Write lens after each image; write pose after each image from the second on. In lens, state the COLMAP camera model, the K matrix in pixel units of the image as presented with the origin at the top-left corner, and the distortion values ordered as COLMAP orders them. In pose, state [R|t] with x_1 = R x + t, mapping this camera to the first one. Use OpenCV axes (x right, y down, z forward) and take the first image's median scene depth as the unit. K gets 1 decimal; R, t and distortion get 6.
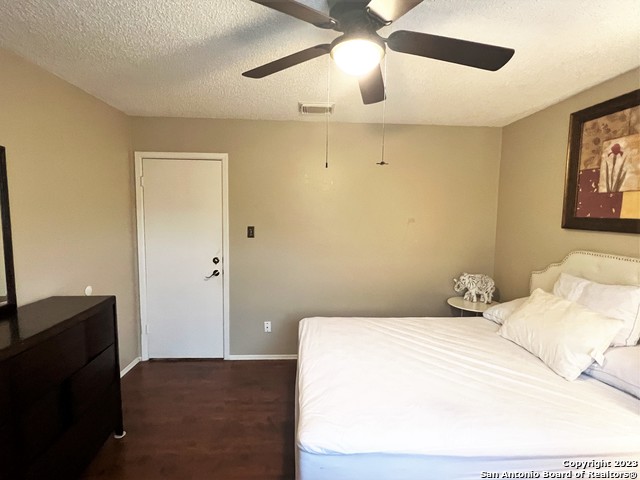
lens RADIAL K [[305.5, 0, 320.0], [0, 305.5, 240.0], [0, 0, 1]] dist [-0.000663, 0.000328]
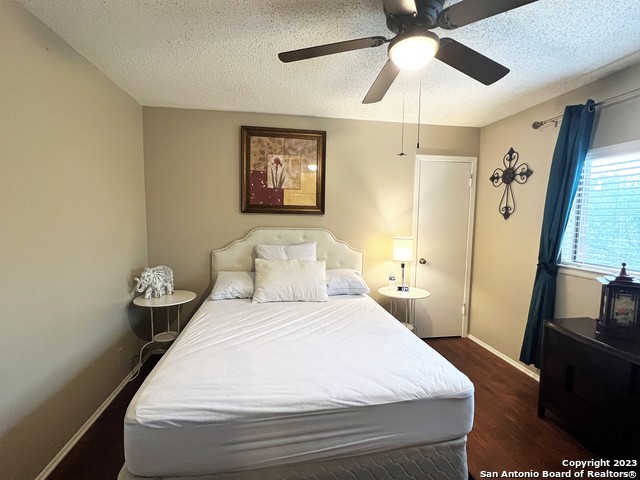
lens RADIAL K [[305.5, 0, 320.0], [0, 305.5, 240.0], [0, 0, 1]] dist [-0.000663, 0.000328]
pose [[-0.079130, -0.096643, 0.992169, -0.628551], [0.067808, 0.992462, 0.102080, -0.037666], [-0.994555, 0.075355, -0.071980, 0.886586]]
